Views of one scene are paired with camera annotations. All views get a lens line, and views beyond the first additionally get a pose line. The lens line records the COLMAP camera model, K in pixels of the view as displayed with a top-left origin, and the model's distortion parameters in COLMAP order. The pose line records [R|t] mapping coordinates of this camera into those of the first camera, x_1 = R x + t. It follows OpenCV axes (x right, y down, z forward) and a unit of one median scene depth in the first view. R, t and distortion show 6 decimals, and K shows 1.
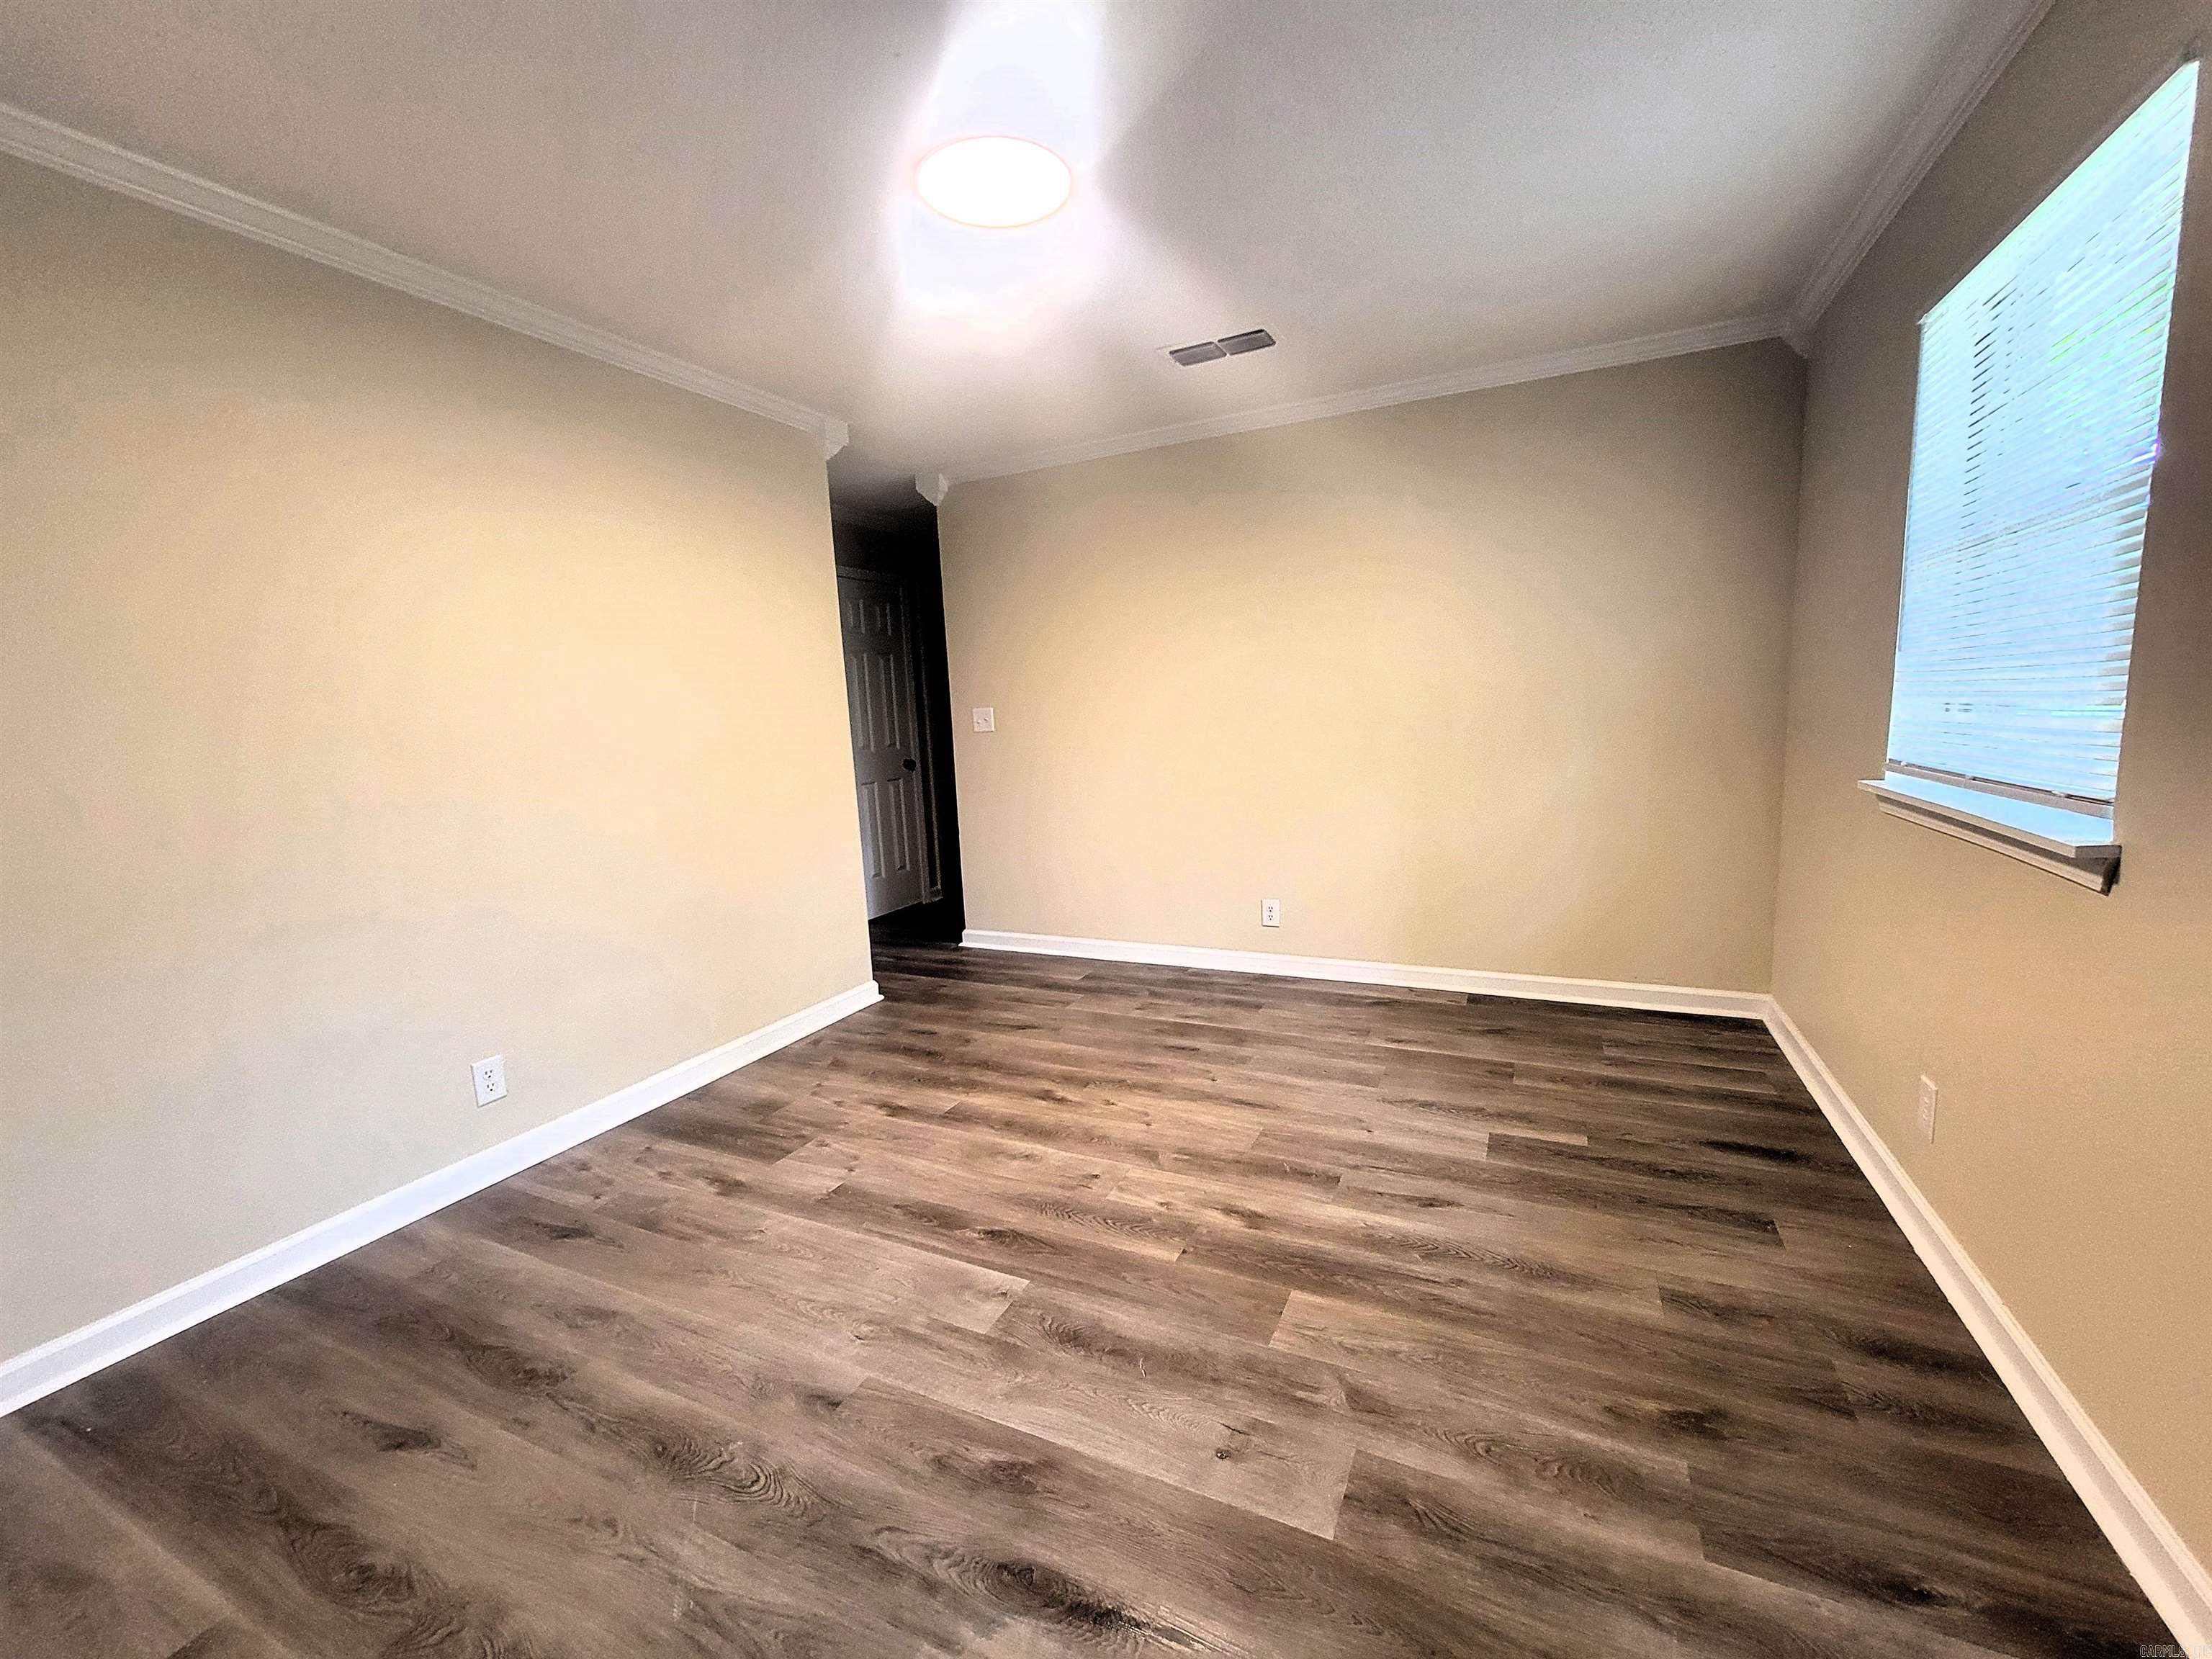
lens RADIAL K [[902.2, 0, 1114.3], [0, 902.2, 827.6], [0, 0, 1]] dist [-0.002425, 0.000681]
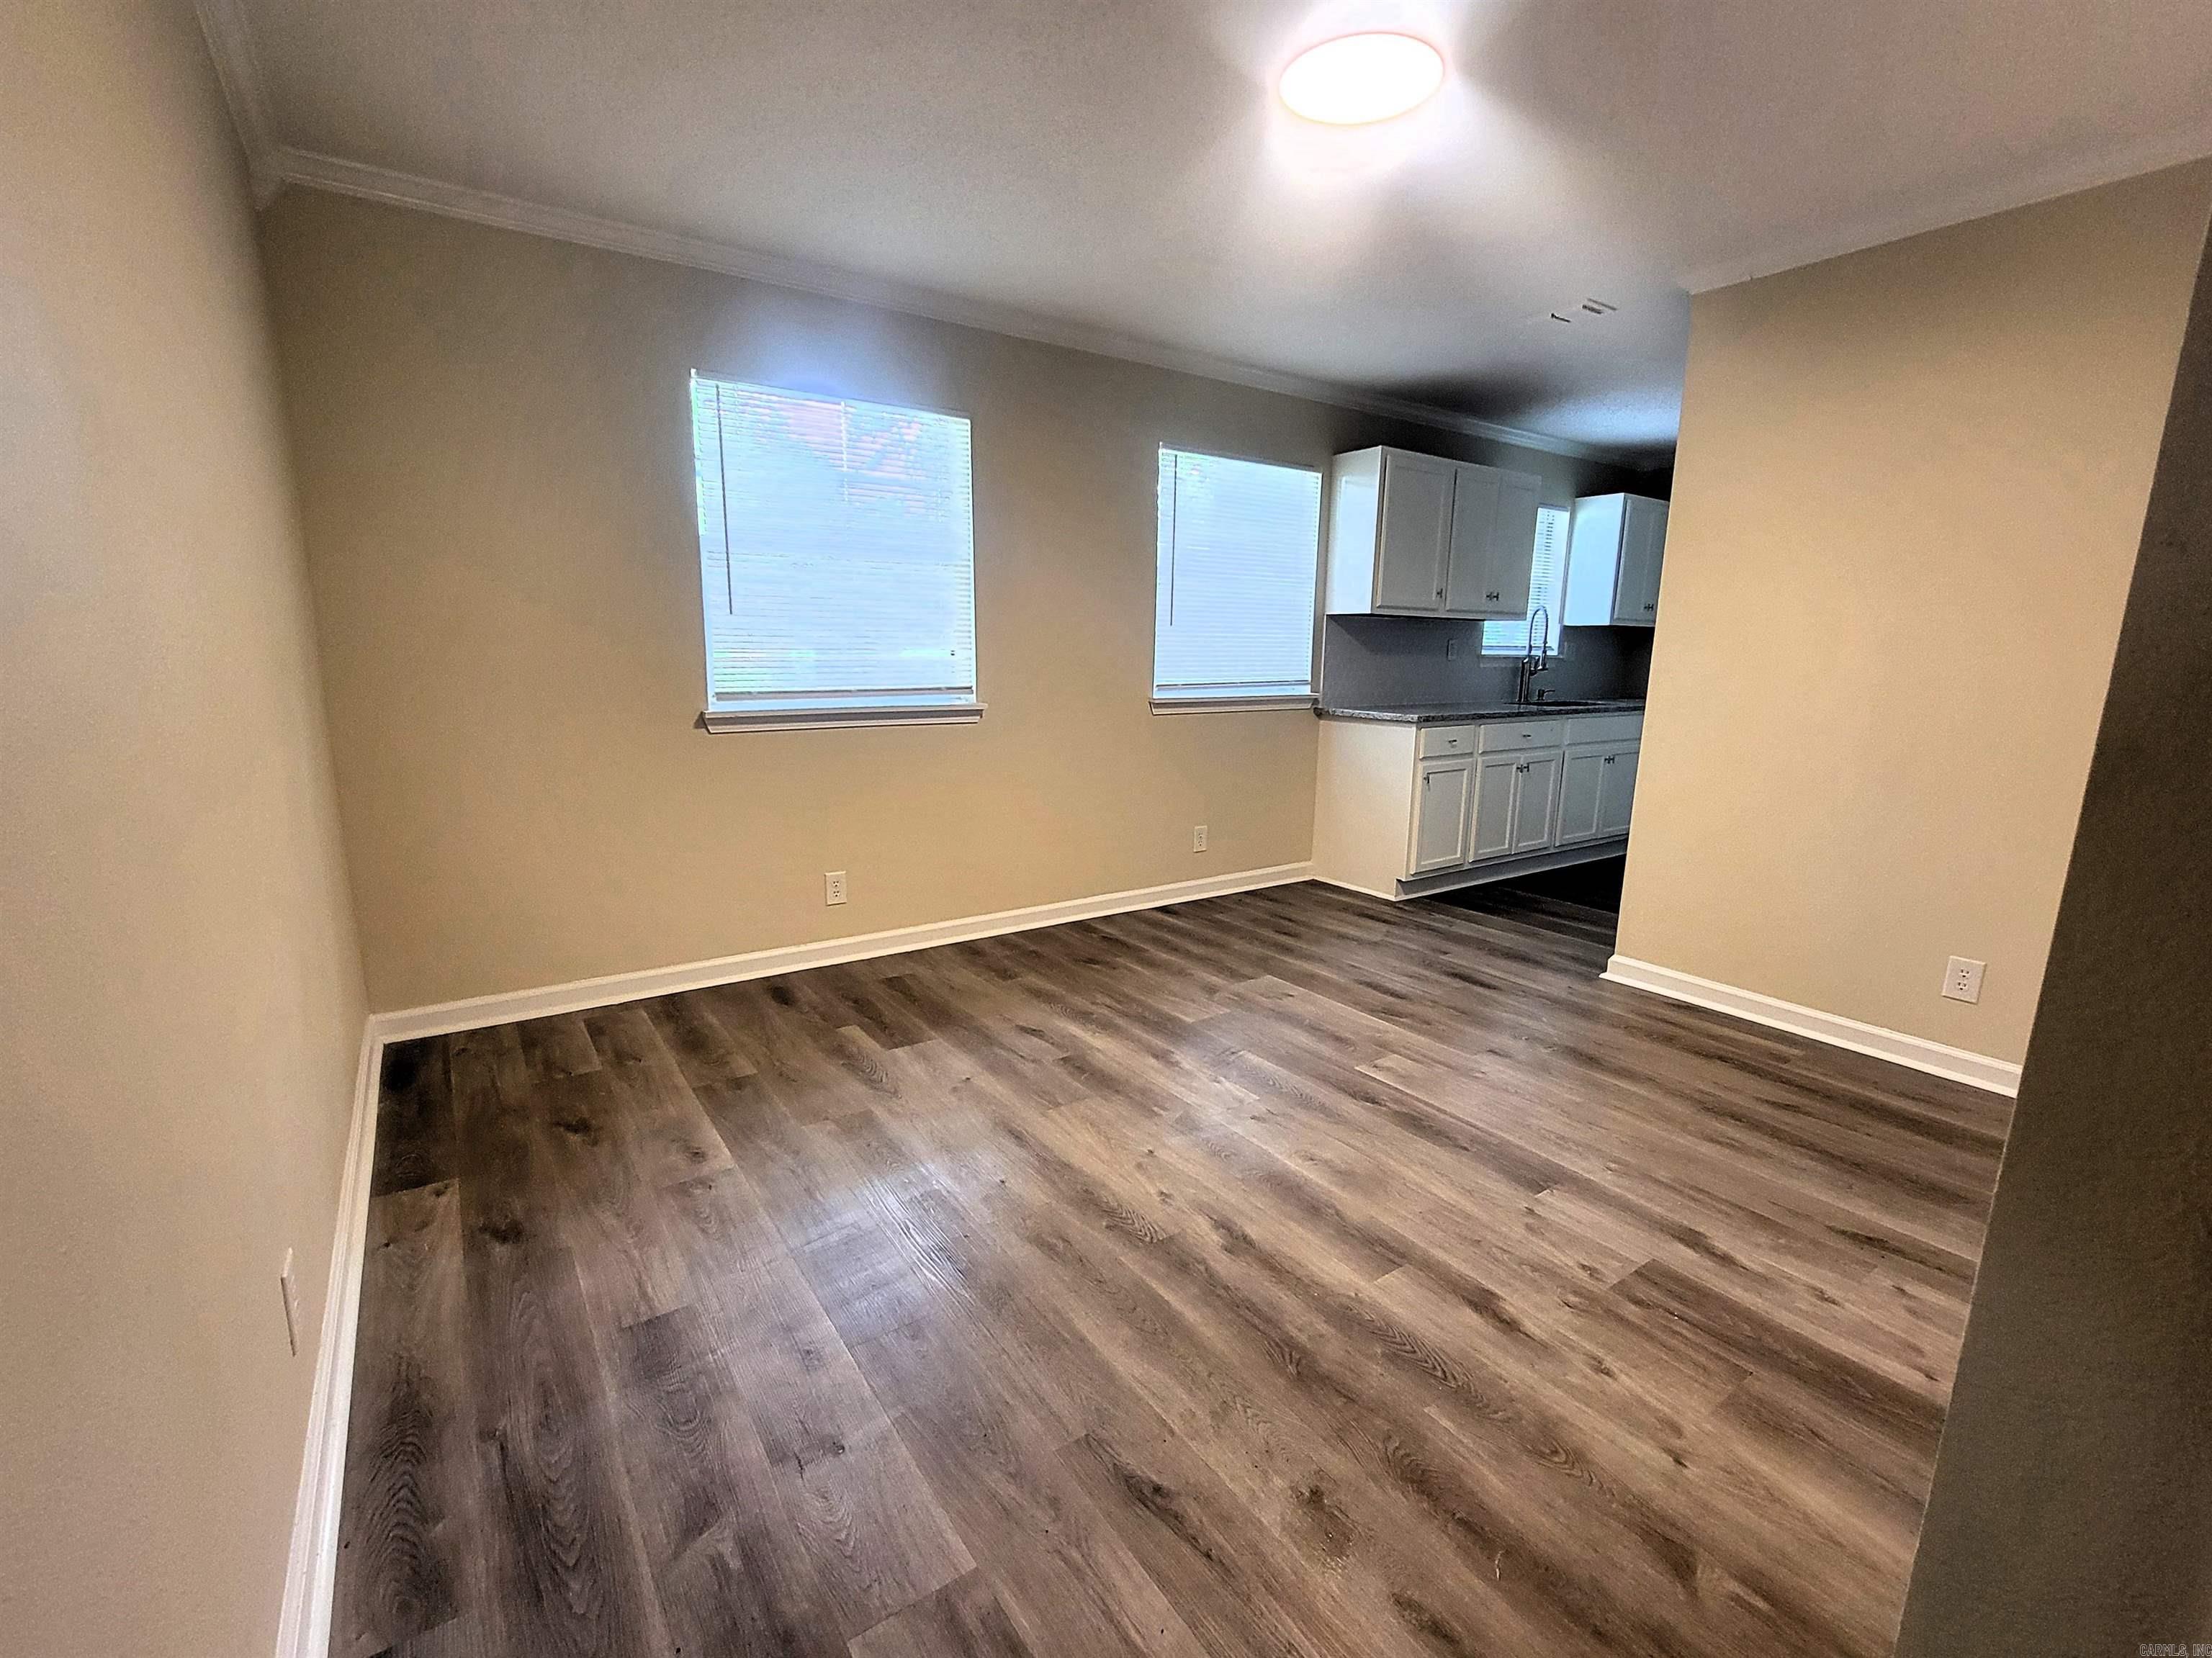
lens RADIAL K [[976.9, 0, 1119.3], [0, 976.9, 832.5], [0, 0, 1]] dist [-0.001999, -0.000188]
pose [[-0.869741, -0.060503, 0.489786, -0.386675], [0.091137, 0.955695, 0.279894, -0.214714], [-0.485021, 0.288073, -0.825693, 1.829673]]
